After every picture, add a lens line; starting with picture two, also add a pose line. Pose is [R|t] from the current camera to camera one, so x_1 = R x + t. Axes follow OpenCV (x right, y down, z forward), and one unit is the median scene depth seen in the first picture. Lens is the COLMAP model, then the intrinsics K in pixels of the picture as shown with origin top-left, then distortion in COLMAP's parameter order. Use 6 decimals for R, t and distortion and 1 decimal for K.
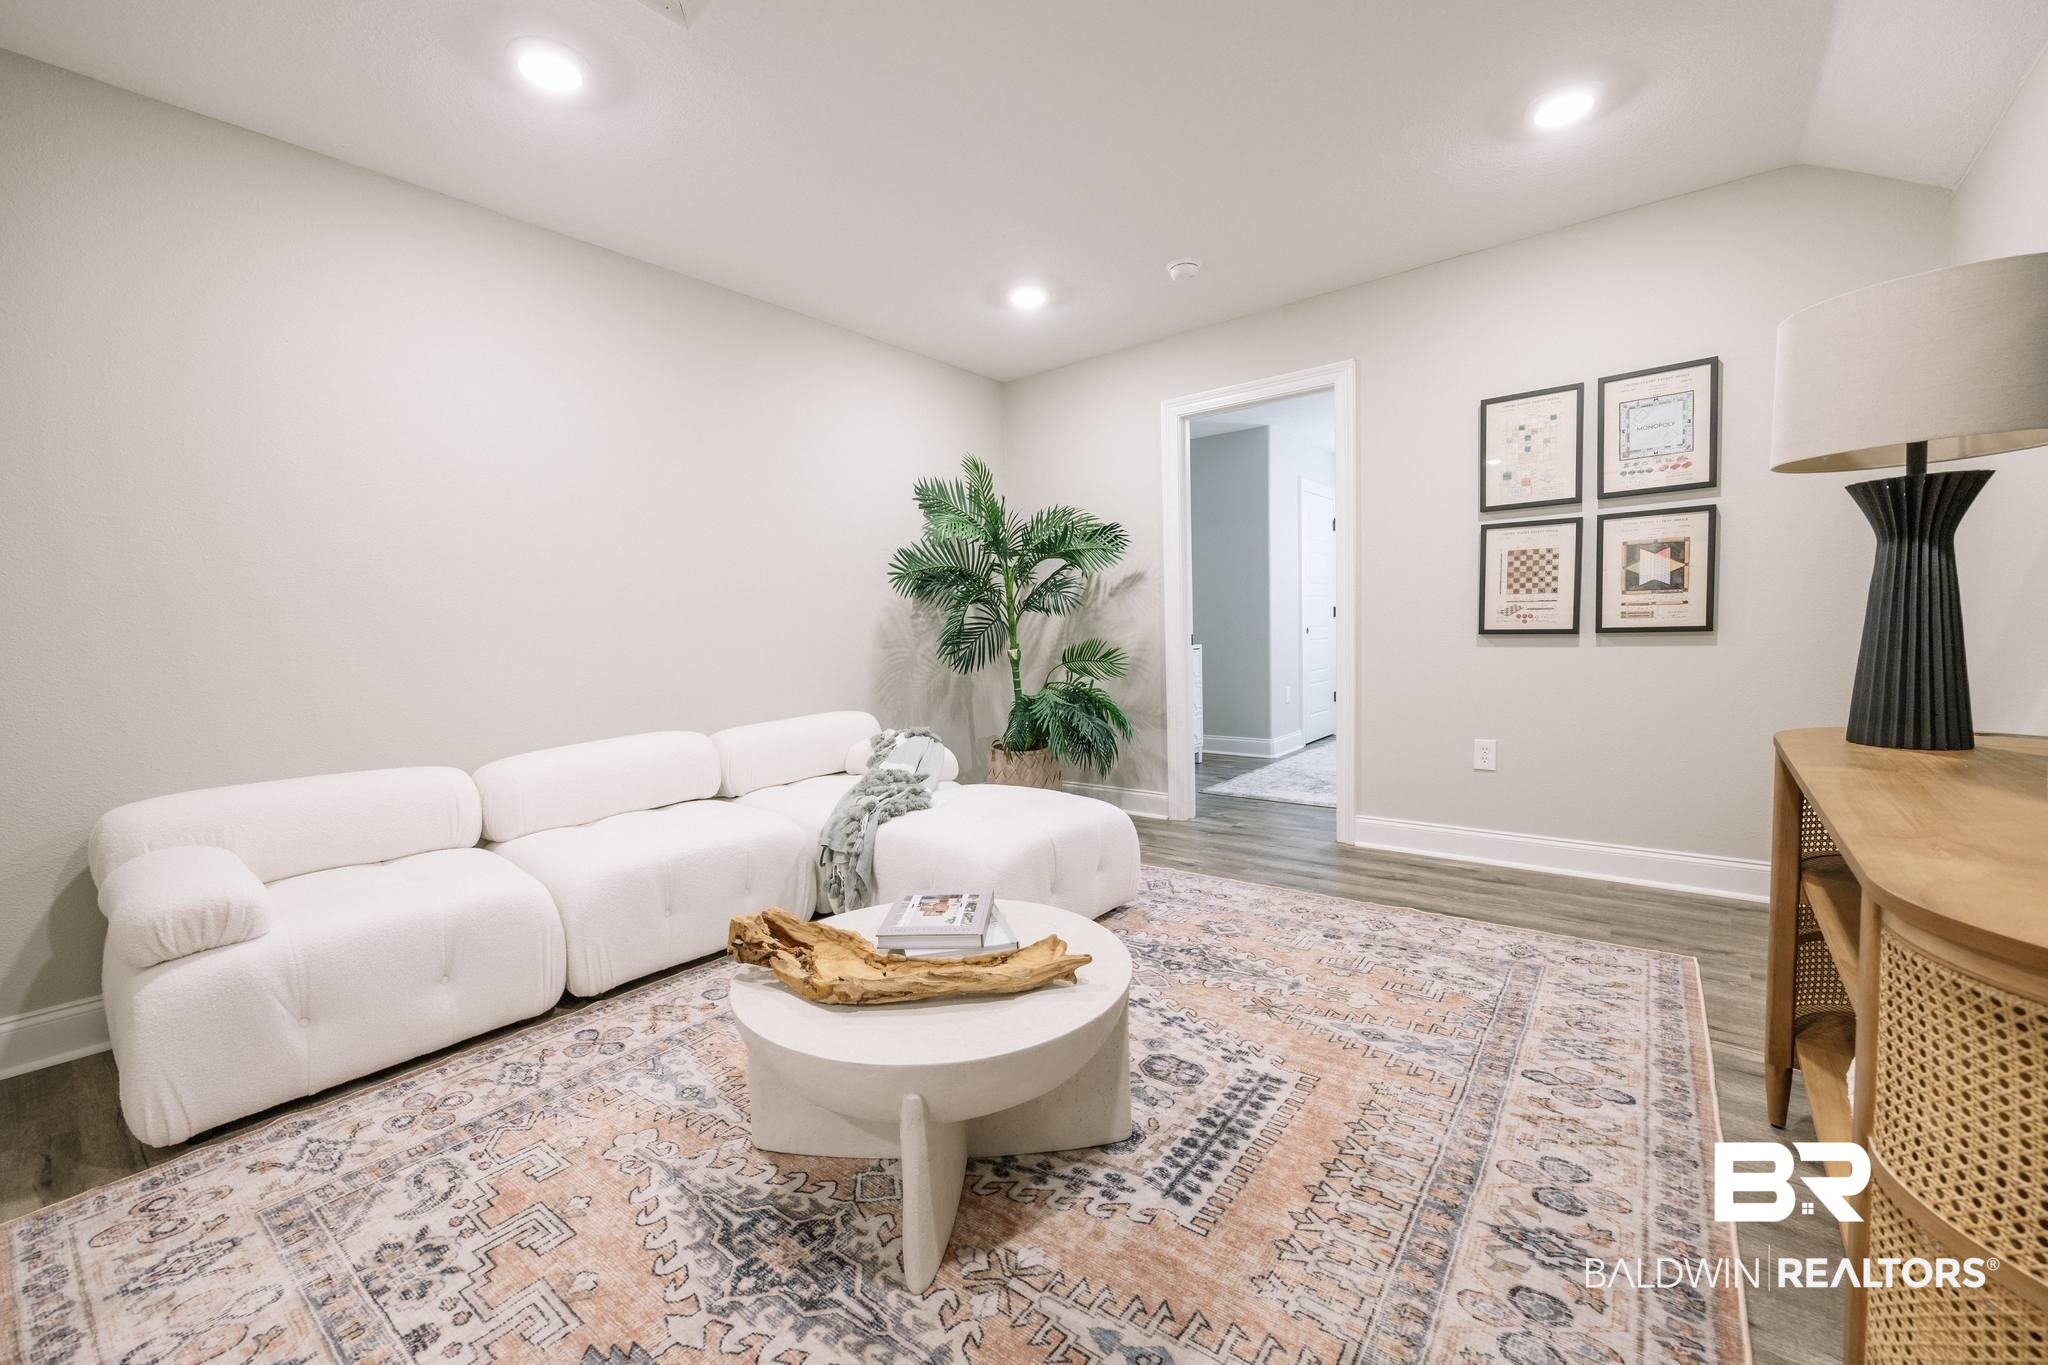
lens RADIAL K [[800.2, 0, 1049.2], [0, 800.2, 677.8], [0, 0, 1]] dist [-0.006468, 0.000921]
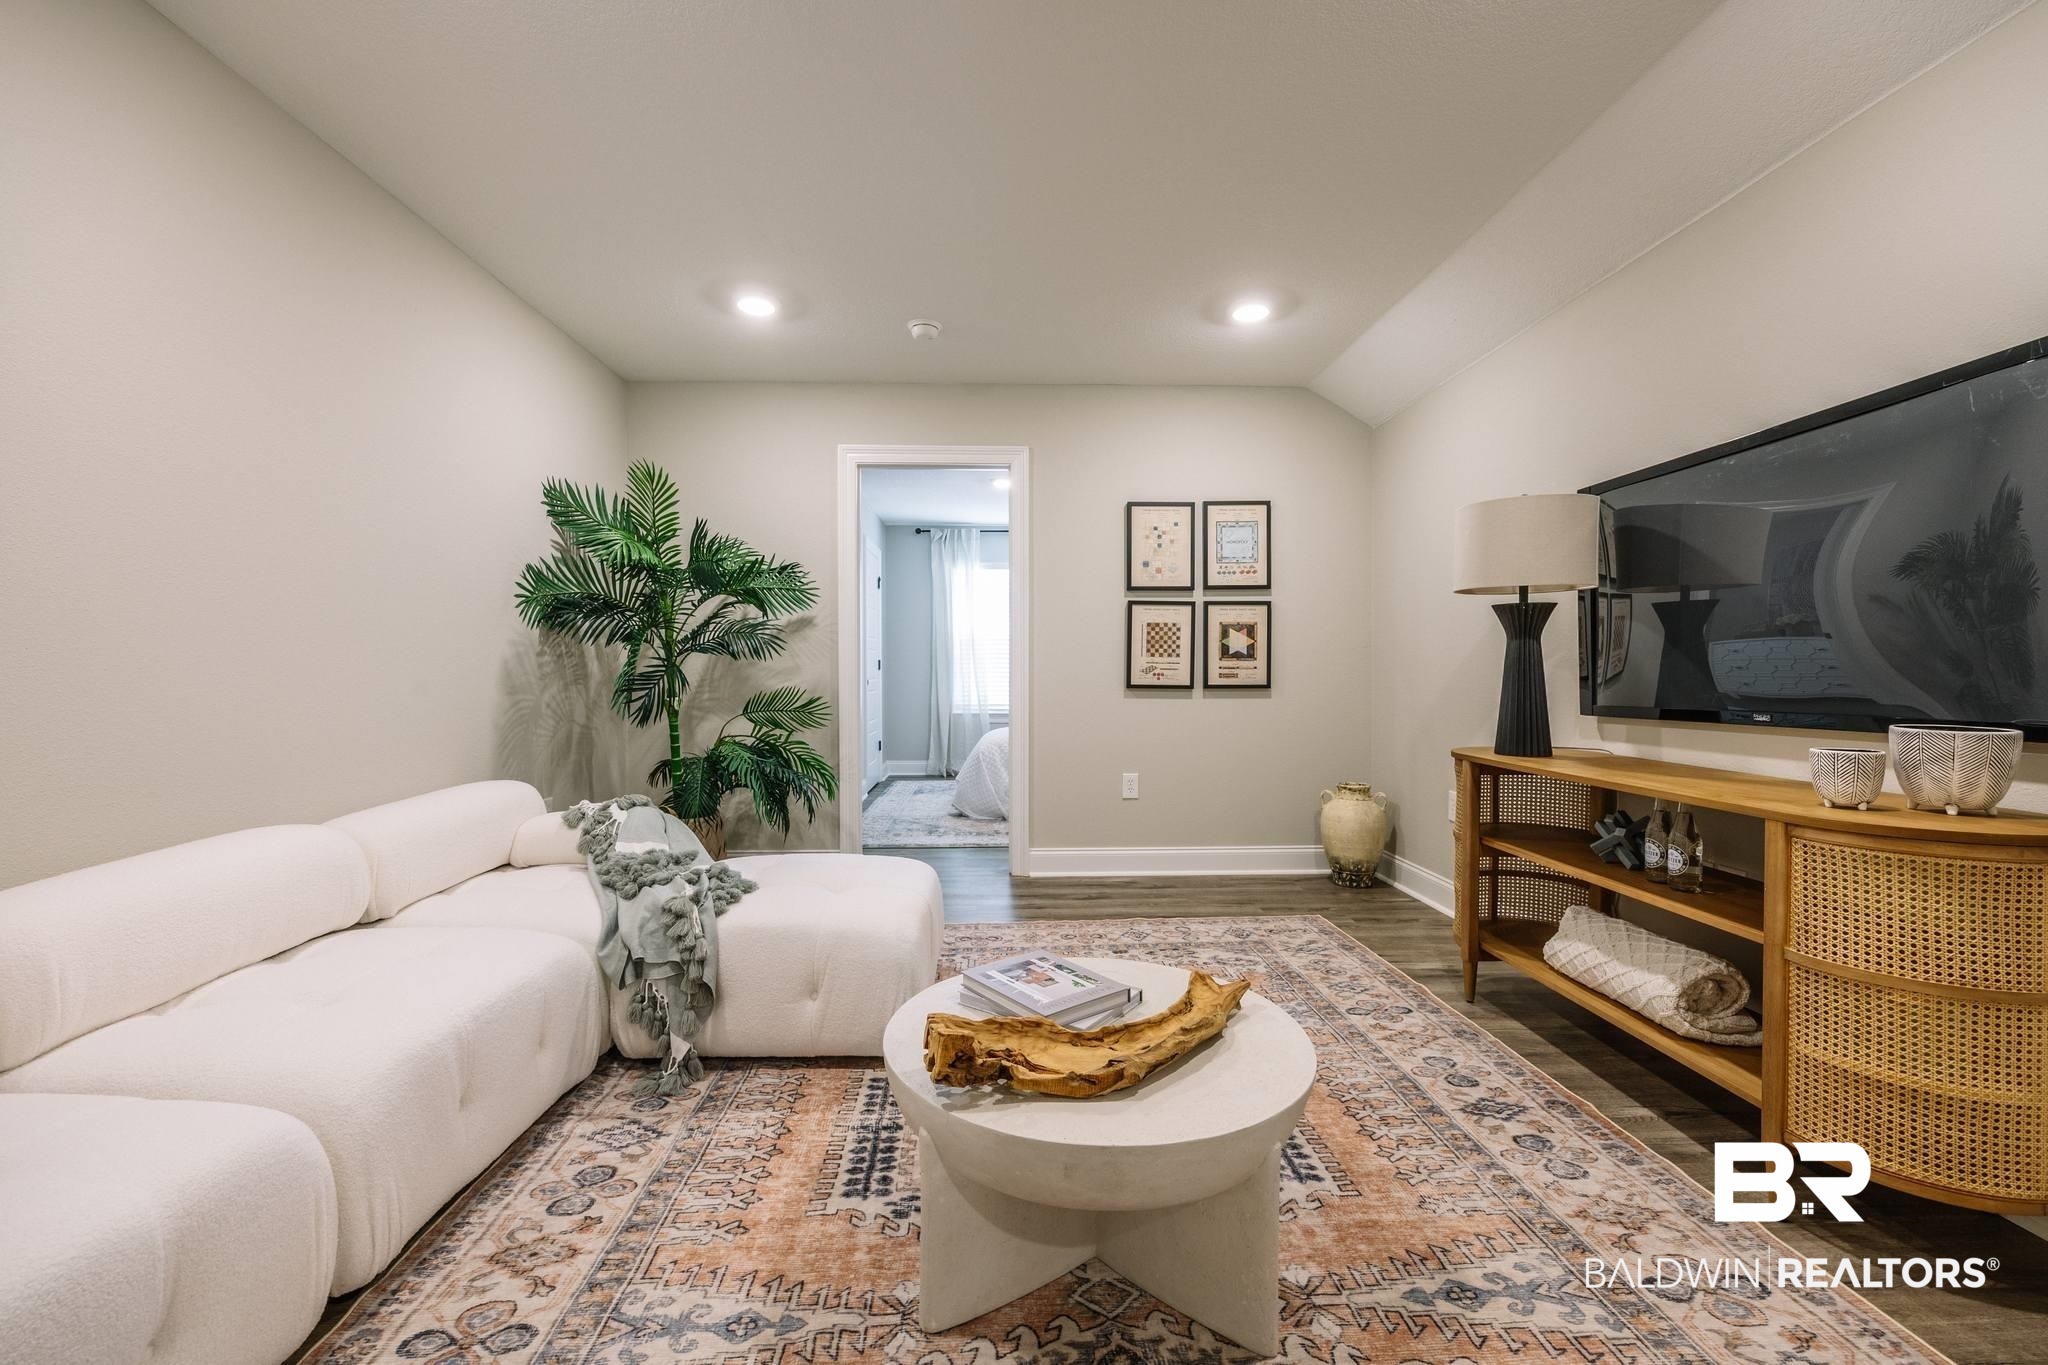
lens RADIAL K [[800.2, 0, 1034.7], [0, 800.2, 680.4], [0, 0, 1]] dist [-0.006468, 0.000921]
pose [[0.771743, 0.021604, 0.635568, -0.466587], [0.017974, 0.998282, -0.055759, -0.000191], [-0.635681, 0.054455, 0.770029, 0.178588]]
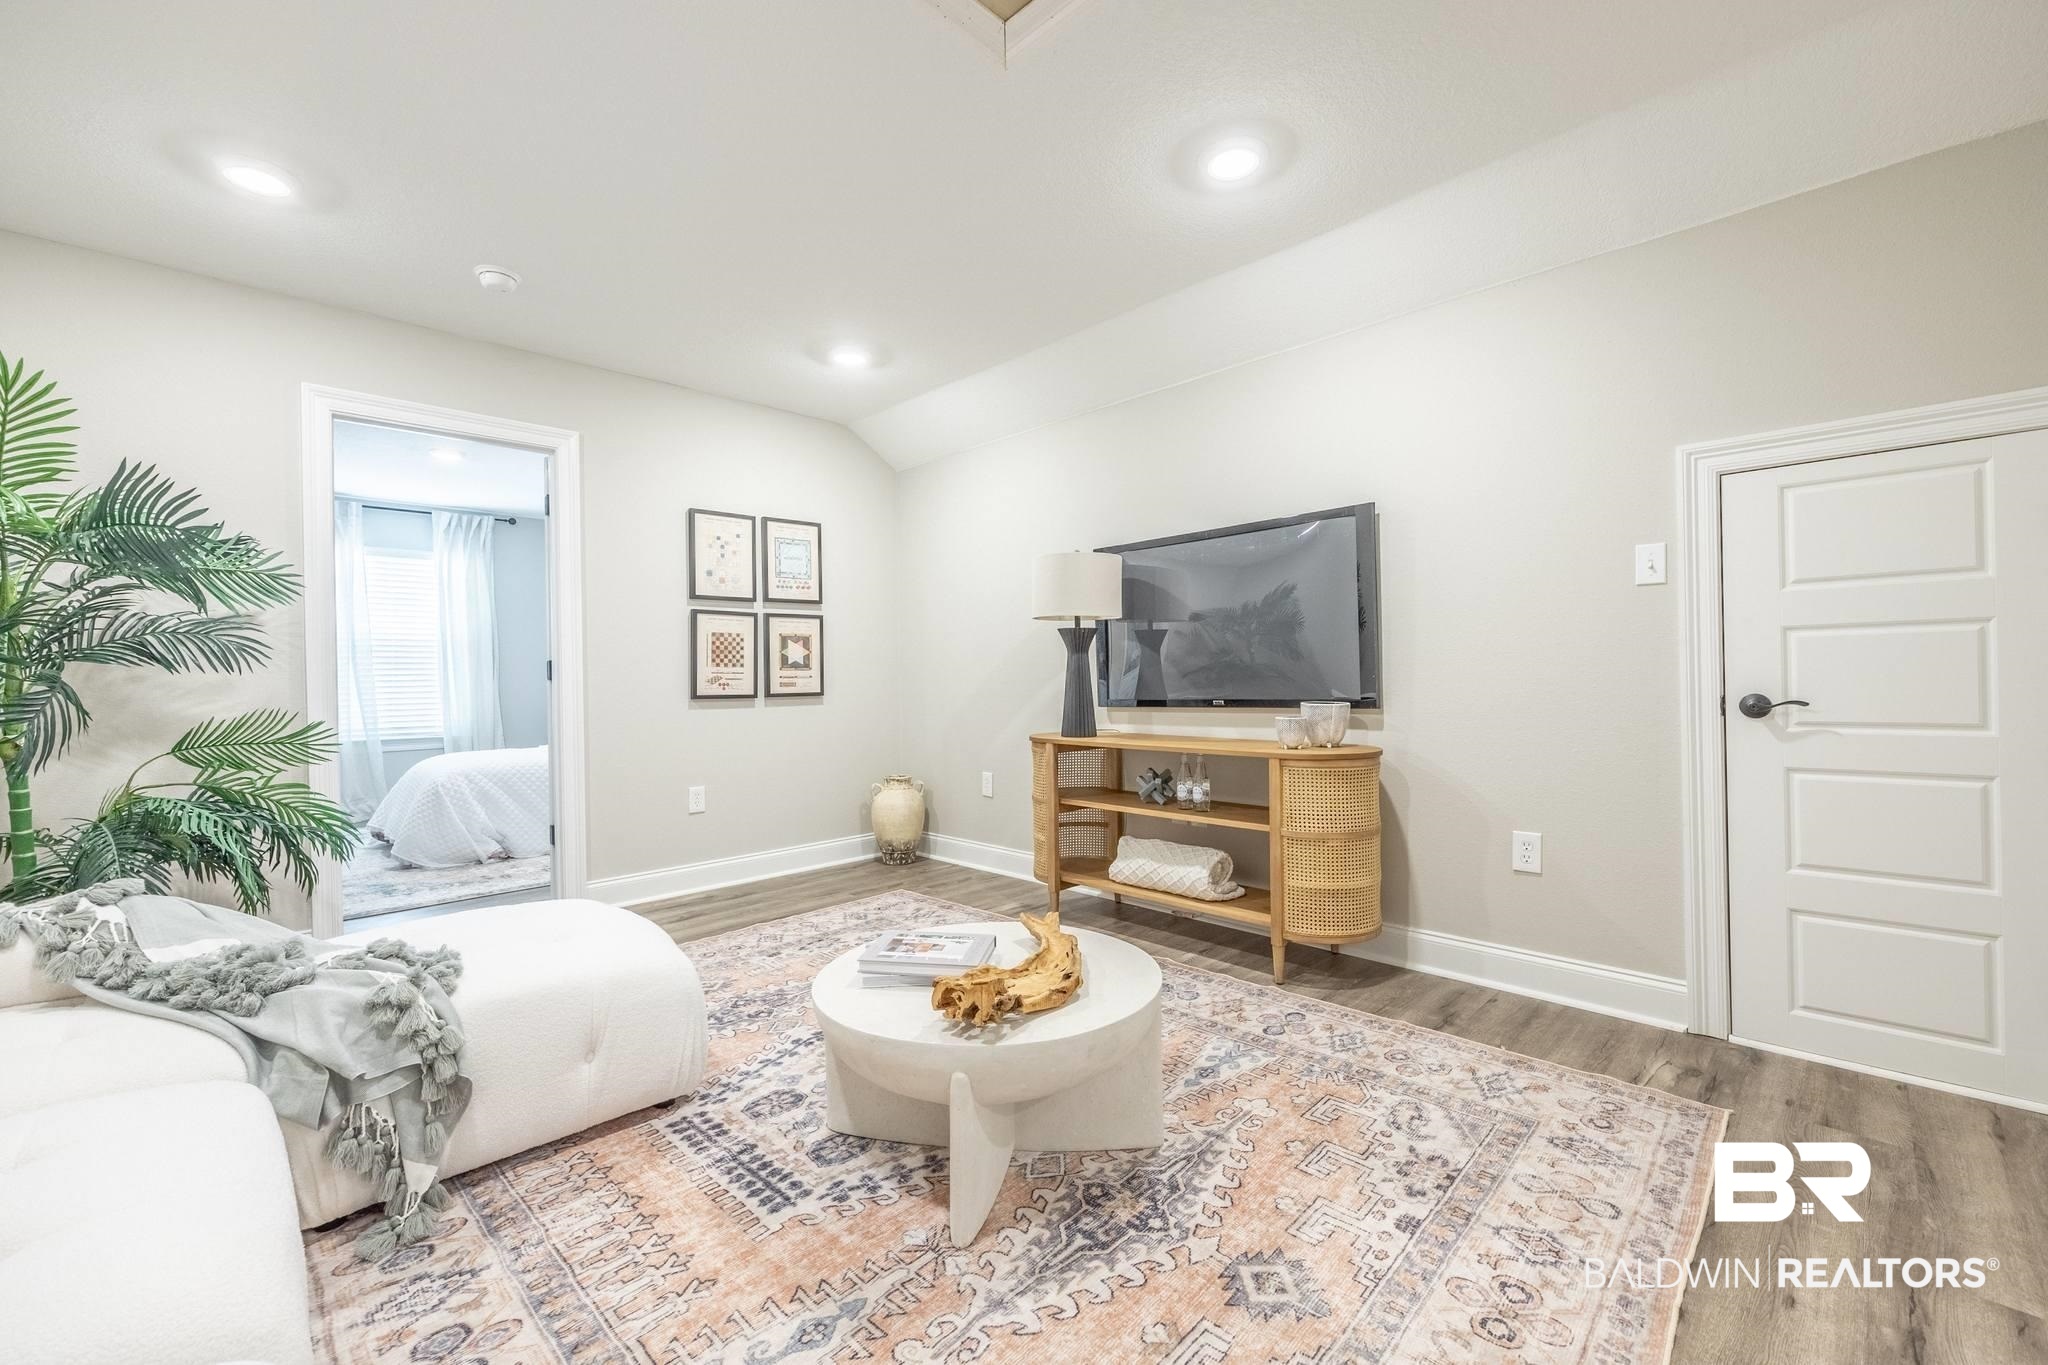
lens RADIAL K [[800.2, 0, 1006.3], [0, 800.2, 676.8], [0, 0, 1]] dist [-0.006468, 0.000921]
pose [[0.159889, 0.026380, 0.986782, -0.744973], [0.071644, 0.996696, -0.038253, -0.010801], [-0.984532, 0.076814, 0.157471, 0.447786]]
